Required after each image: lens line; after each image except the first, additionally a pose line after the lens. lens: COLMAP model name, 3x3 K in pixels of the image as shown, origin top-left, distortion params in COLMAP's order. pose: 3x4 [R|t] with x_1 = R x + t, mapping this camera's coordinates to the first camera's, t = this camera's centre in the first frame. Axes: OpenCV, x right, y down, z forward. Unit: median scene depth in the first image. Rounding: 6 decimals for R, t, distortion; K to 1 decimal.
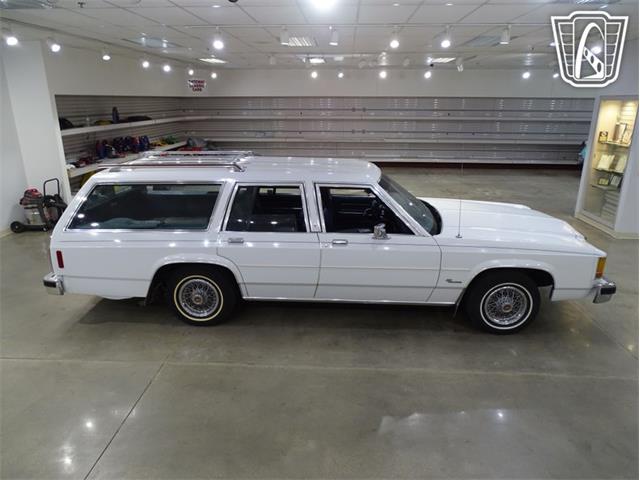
lens RADIAL K [[454.2, 0, 320.0], [0, 454.2, 240.0], [0, 0, 1]] dist [0.000022, 0.001080]
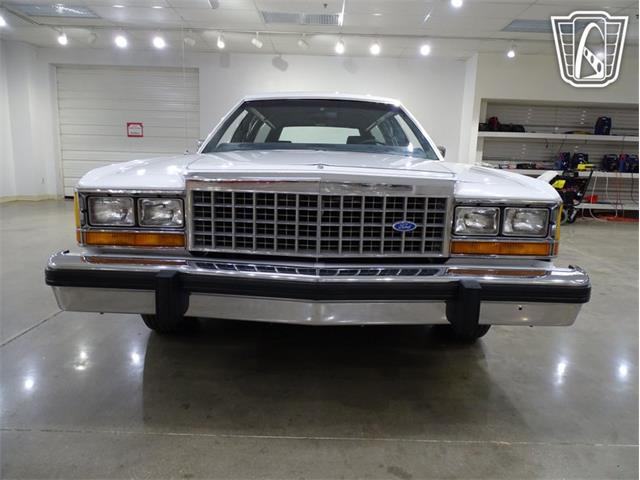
lens RADIAL K [[454.2, 0, 320.0], [0, 454.2, 240.0], [0, 0, 1]] dist [0.000022, 0.001080]
pose [[0.051529, 0.165518, -0.984860, 0.589372], [-0.323708, 0.935695, 0.140318, -0.026660], [0.944753, 0.311576, 0.101795, 0.668191]]
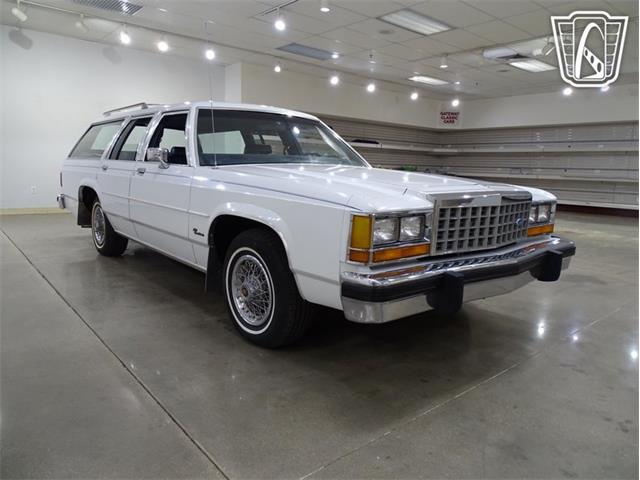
lens RADIAL K [[453.0, 0, 320.5], [0, 453.0, 238.4], [0, 0, 1]] dist [-0.002531, 0.001391]
pose [[0.688095, 0.135579, -0.712842, 0.518385], [-0.244060, 0.968397, -0.051403, 0.052153], [0.683345, 0.209347, 0.699438, 0.377865]]
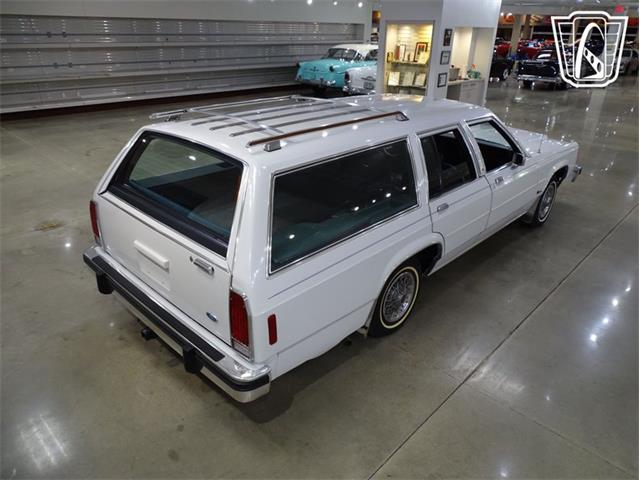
lens RADIAL K [[457.0, 0, 320.0], [0, 457.0, 240.0], [0, 0, 1]] dist [-0.008635, 0.002467]
pose [[0.658686, -0.312602, 0.684407, -0.510768], [0.211015, 0.949854, 0.230760, -0.099198], [-0.722223, -0.007579, 0.691619, 0.348700]]
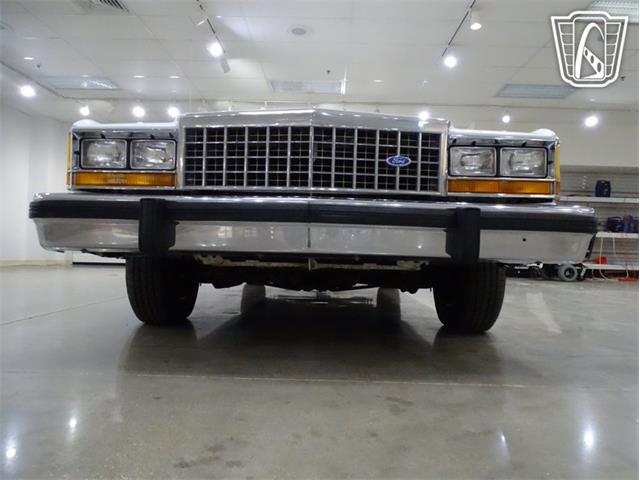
lens RADIAL K [[454.2, 0, 320.0], [0, 454.2, 240.0], [0, 0, 1]] dist [0.000022, 0.001080]
pose [[0.034410, -0.028663, -0.998997, 0.586970], [-0.320757, 0.946391, -0.038202, 0.040772], [0.946536, 0.321750, 0.023372, 0.699106]]
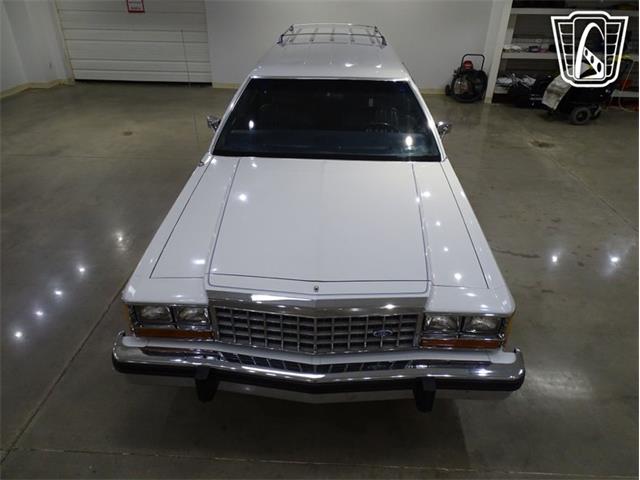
lens RADIAL K [[457.0, 0, 320.0], [0, 457.0, 240.0], [0, 0, 1]] dist [-0.008635, 0.002467]
pose [[0.012036, 0.505371, -0.862818, 0.587504], [-0.308010, 0.822797, 0.477634, -0.187436], [0.951307, 0.260008, 0.165563, 0.627888]]
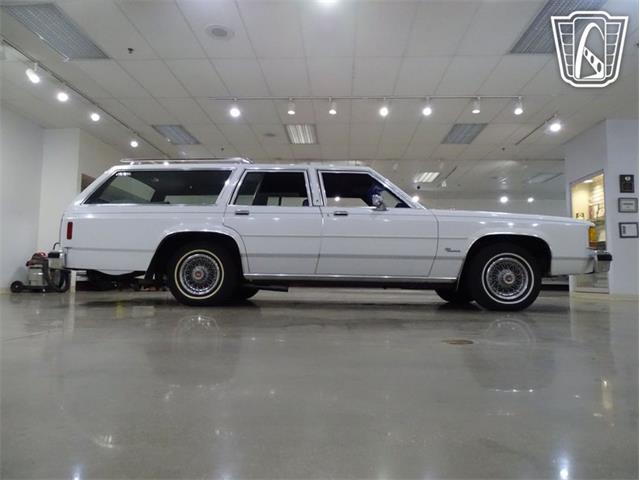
lens RADIAL K [[452.0, 0, 320.1], [0, 452.0, 237.7], [0, 0, 1]] dist [-0.001595, 0.000163]
pose [[0.999919, 0.010312, 0.007482, -0.006528], [-0.006681, 0.924463, -0.381213, 0.261891], [-0.010847, 0.381132, 0.924457, 0.030507]]
